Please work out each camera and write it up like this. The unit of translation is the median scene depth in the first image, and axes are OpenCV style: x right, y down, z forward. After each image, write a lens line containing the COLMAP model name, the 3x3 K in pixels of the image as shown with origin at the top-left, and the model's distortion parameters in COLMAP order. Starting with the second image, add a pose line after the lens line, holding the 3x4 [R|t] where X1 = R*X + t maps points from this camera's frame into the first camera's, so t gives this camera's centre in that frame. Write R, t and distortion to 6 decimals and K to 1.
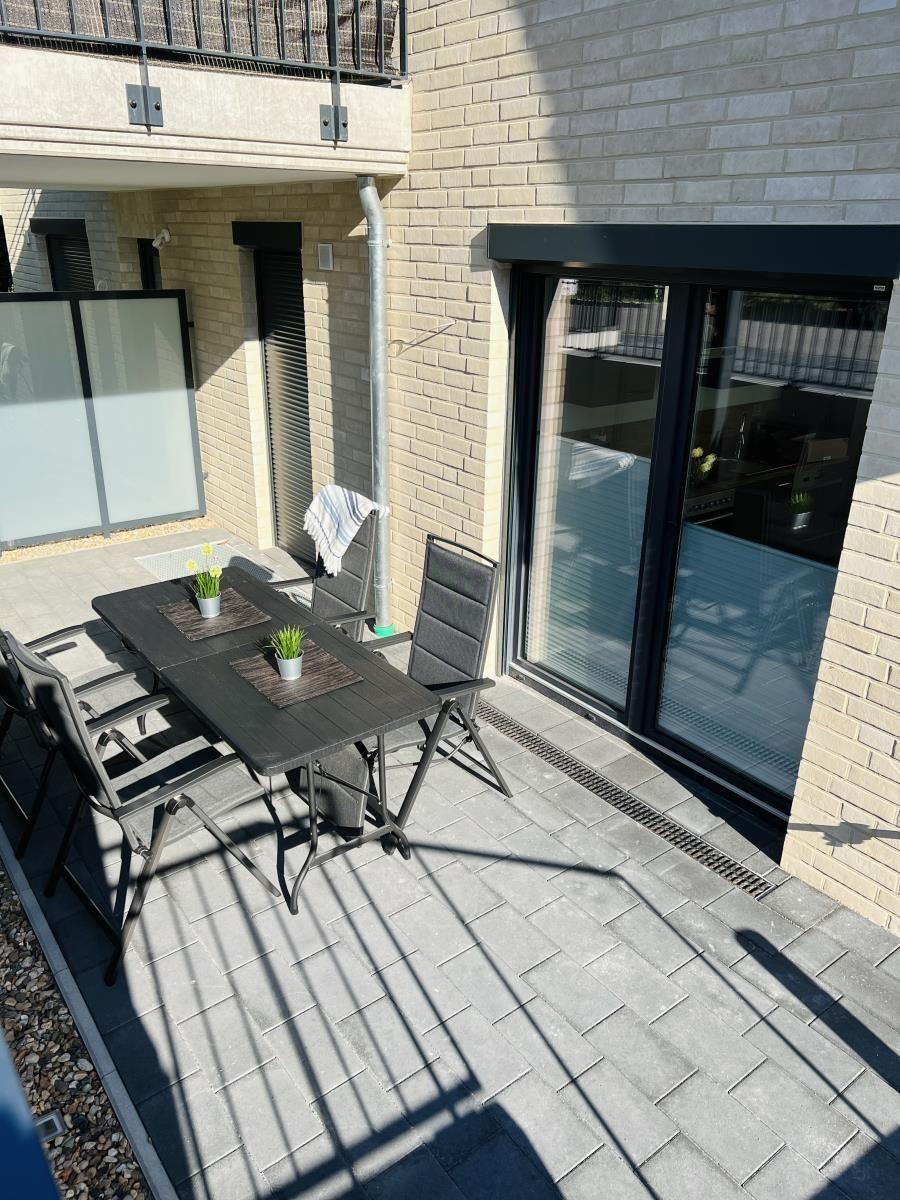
lens RADIAL K [[900.7, 0, 449.0], [0, 900.7, 599.0], [0, 0, 1]] dist [0.024767, -0.028472]
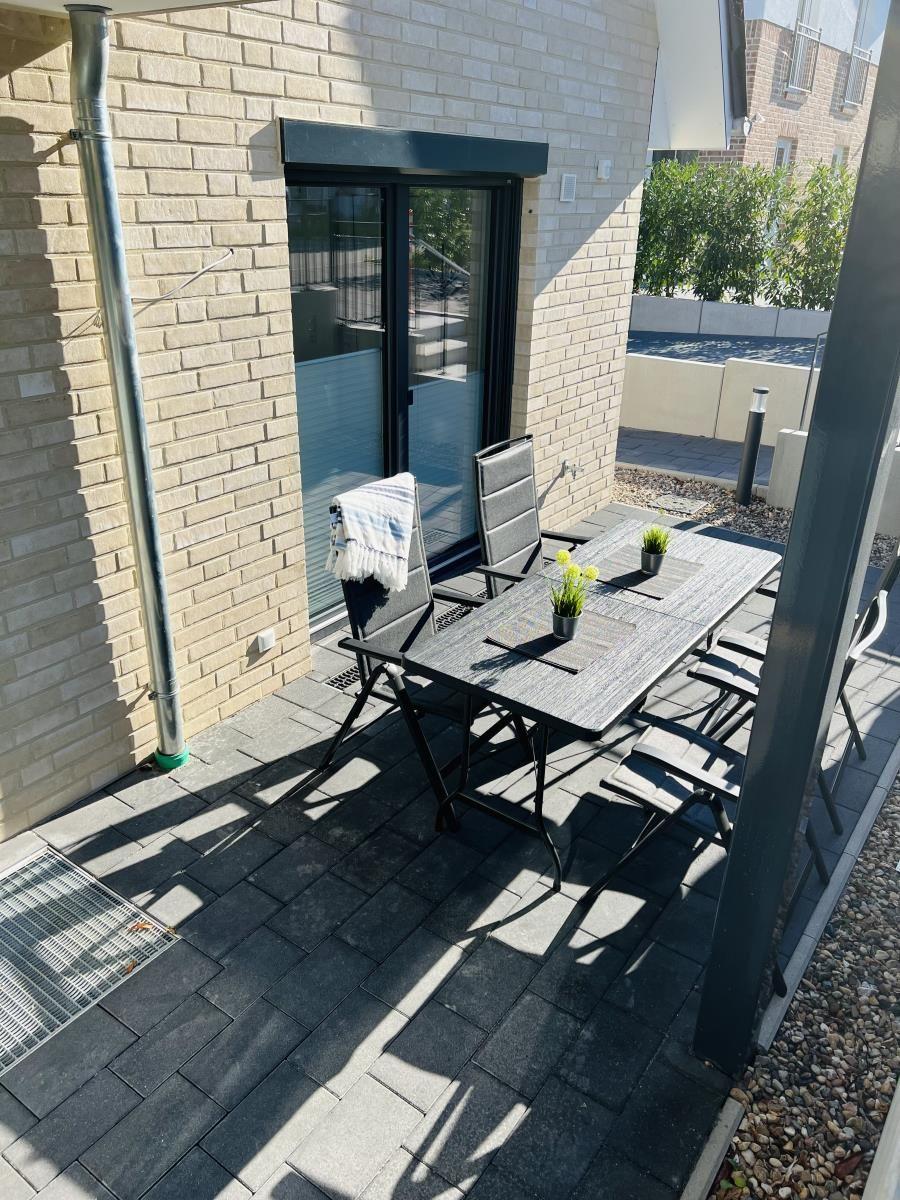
lens RADIAL K [[900.7, 0, 449.4], [0, 900.7, 600.8], [0, 0, 1]] dist [0.024767, -0.028472]
pose [[-0.295409, -0.415596, 0.860240, -0.948405], [0.340179, 0.795654, 0.501212, -0.458121], [-0.892755, 0.440698, -0.093667, 1.215560]]
